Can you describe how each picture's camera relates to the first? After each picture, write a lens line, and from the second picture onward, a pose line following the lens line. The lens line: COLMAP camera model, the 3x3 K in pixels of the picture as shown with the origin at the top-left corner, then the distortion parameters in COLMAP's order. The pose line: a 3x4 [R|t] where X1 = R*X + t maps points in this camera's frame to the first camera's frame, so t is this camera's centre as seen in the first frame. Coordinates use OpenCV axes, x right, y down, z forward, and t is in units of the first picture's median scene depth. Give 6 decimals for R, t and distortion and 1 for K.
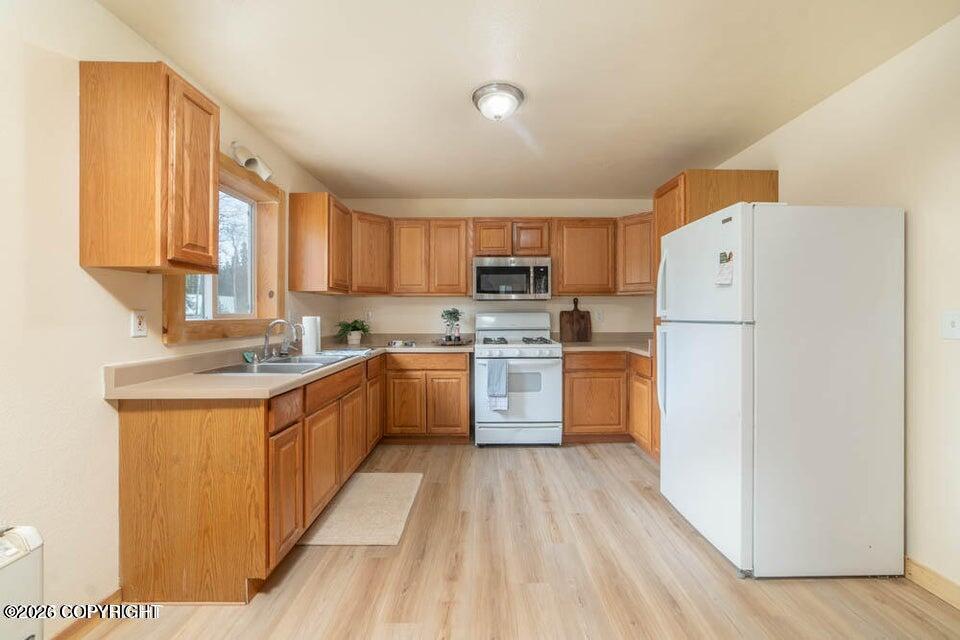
lens RADIAL K [[370.3, 0, 488.3], [0, 370.3, 320.5], [0, 0, 1]] dist [-0.000497, 0.000069]
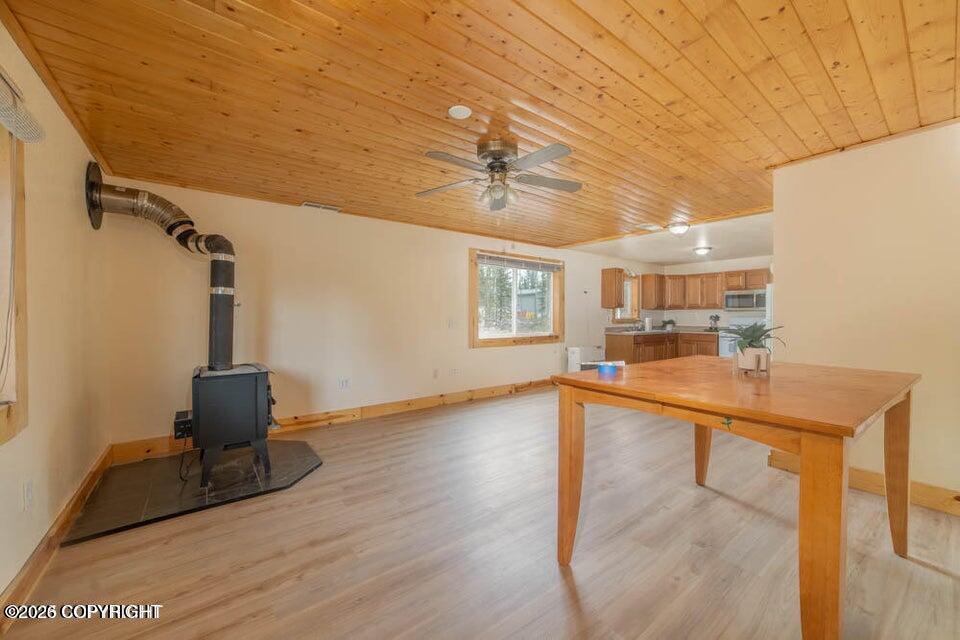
lens RADIAL K [[370.3, 0, 488.3], [0, 370.3, 320.5], [0, 0, 1]] dist [-0.000497, 0.000069]
pose [[0.610012, 0.017800, -0.792193, 0.837881], [-0.017779, 0.999803, 0.008774, 0.005678], [0.792193, 0.008733, 0.610208, -1.394842]]
